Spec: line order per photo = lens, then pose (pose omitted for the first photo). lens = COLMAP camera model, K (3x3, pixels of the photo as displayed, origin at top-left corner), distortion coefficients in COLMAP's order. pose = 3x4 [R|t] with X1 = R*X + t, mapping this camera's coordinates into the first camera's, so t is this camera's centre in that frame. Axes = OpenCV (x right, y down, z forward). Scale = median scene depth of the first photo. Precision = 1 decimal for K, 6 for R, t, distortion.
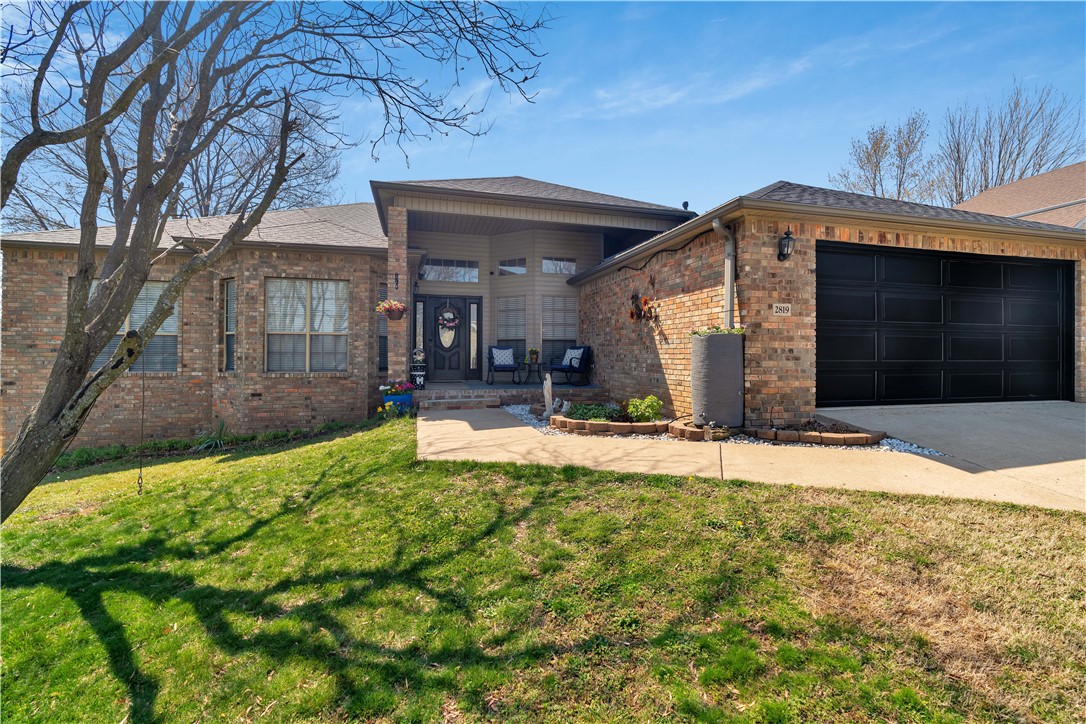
lens RADIAL K [[498.0, 0, 543.0], [0, 498.0, 362.0], [0, 0, 1]] dist [-0.000760, 0.000243]
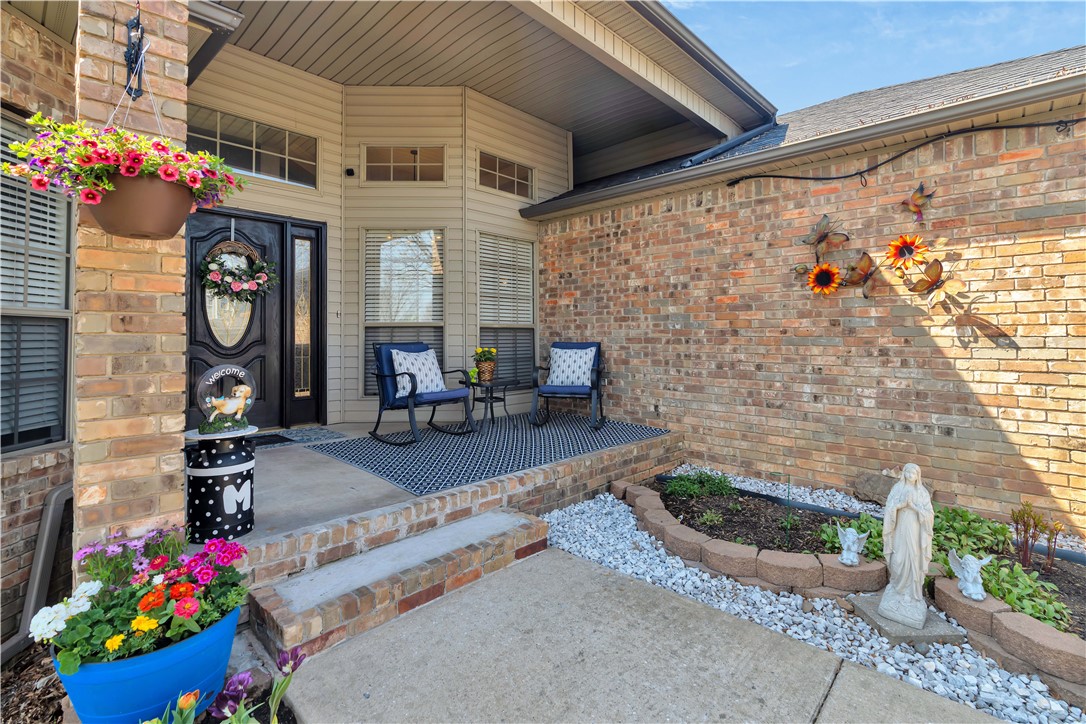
lens RADIAL K [[514.4, 0, 561.2], [0, 514.4, 330.1], [0, 0, 1]] dist [-0.000166, 0.000580]
pose [[0.840500, 0.000779, 0.541811, -0.247767], [0.012895, 0.999687, -0.021440, -0.038254], [-0.541658, 0.025007, 0.840227, 0.687243]]
